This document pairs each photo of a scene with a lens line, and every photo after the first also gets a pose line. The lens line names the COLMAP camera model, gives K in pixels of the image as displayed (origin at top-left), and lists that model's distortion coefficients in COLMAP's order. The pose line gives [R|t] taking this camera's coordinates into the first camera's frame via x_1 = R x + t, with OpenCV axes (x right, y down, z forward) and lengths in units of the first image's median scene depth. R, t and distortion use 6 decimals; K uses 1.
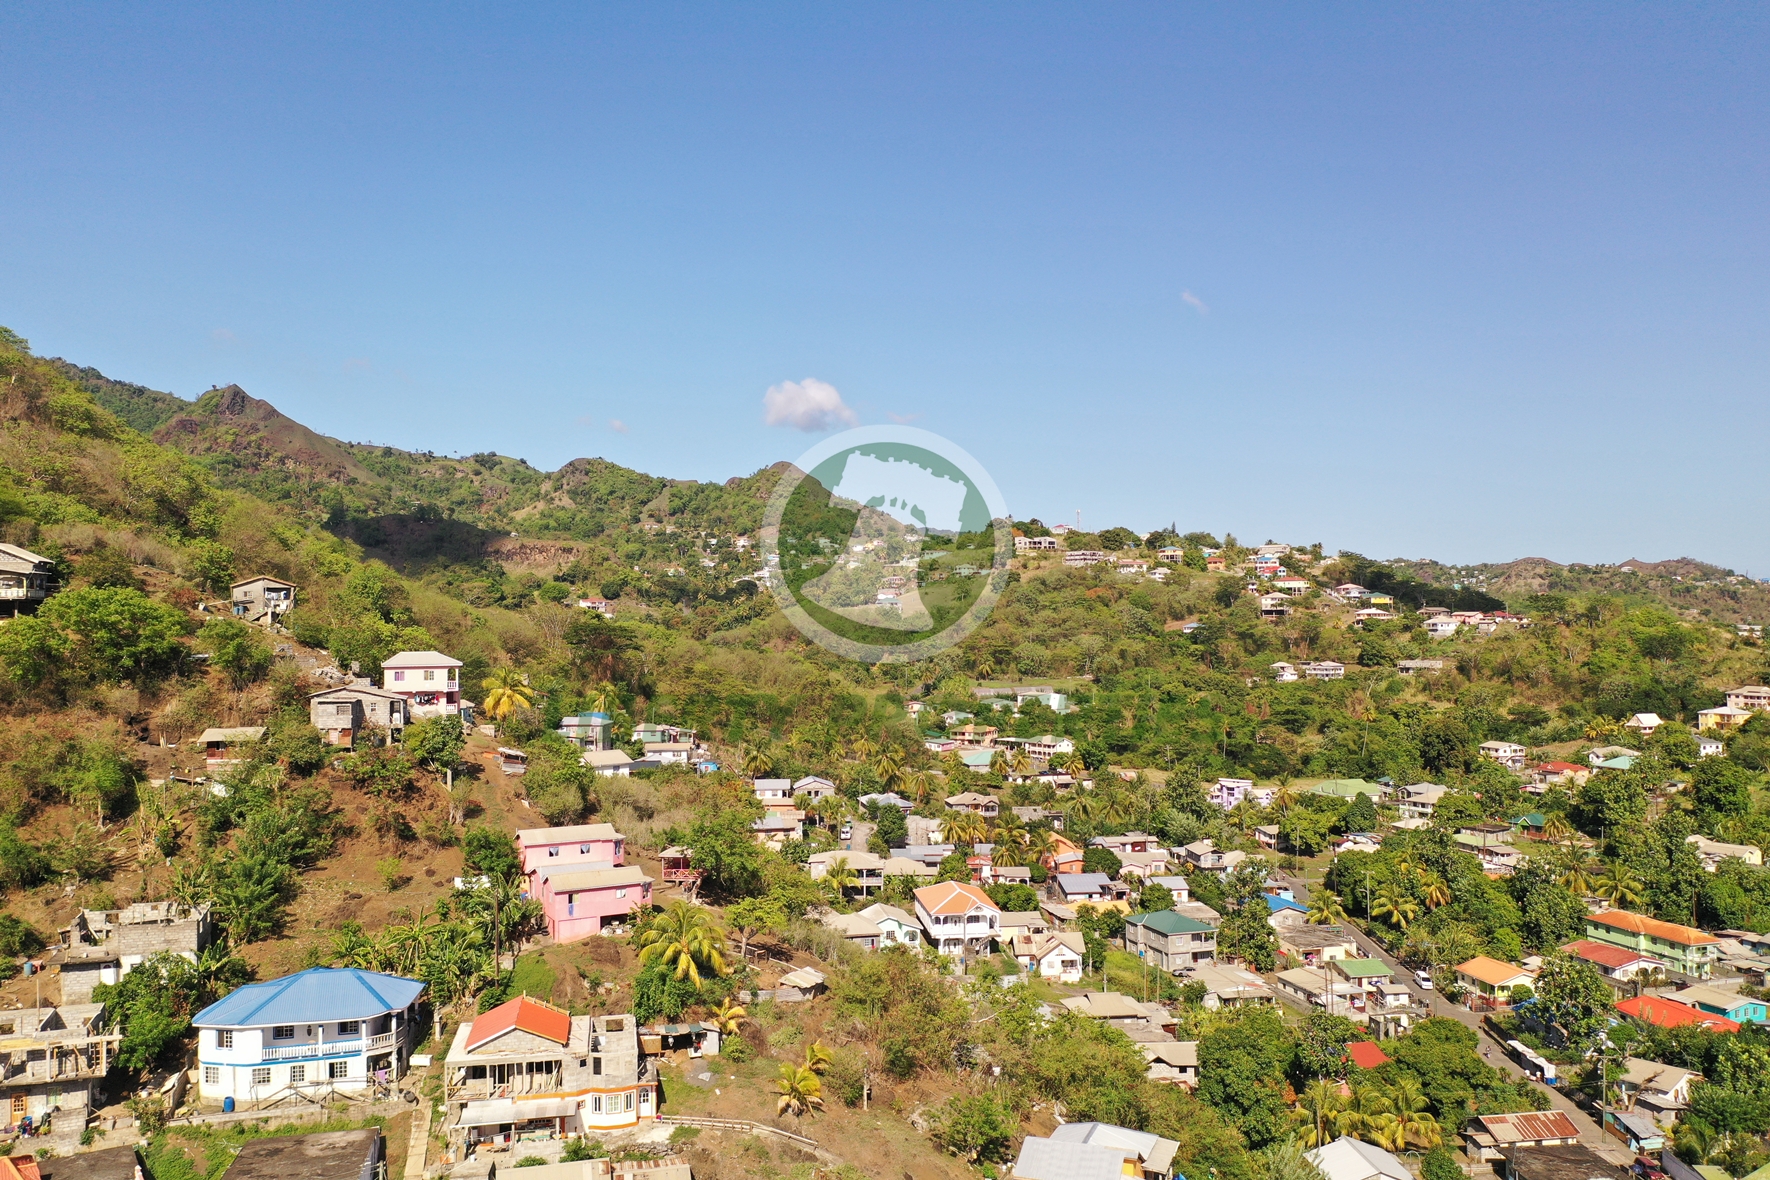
lens RADIAL K [[1391.6, 0, 889.8], [0, 1391.6, 587.2], [0, 0, 1]] dist [-0.001839, -0.001236]
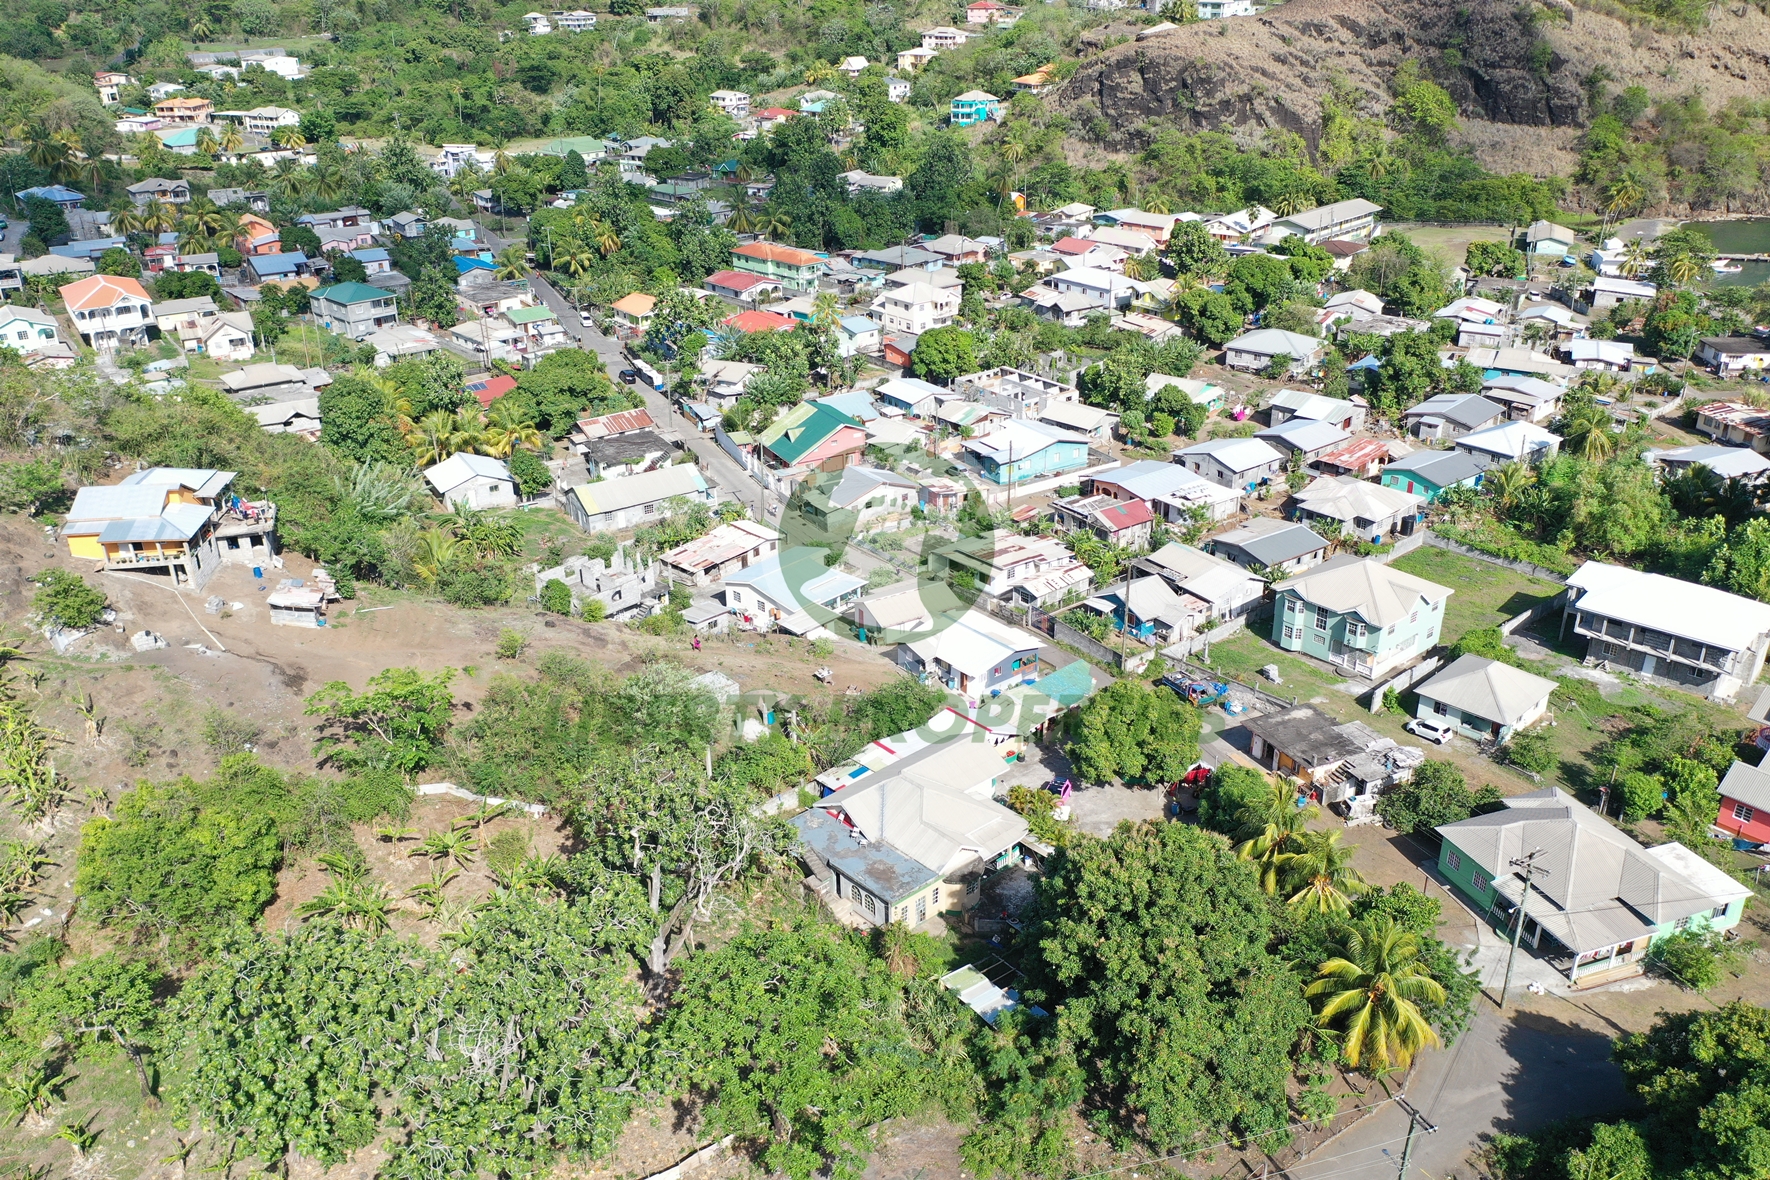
lens RADIAL K [[1391.6, 0, 889.8], [0, 1391.6, 587.2], [0, 0, 1]] dist [-0.001839, -0.001236]
pose [[0.891684, -0.193478, 0.409226, 0.073630], [-0.003249, 0.901292, 0.433201, -0.013368], [-0.452647, -0.387607, 0.803039, -0.097501]]
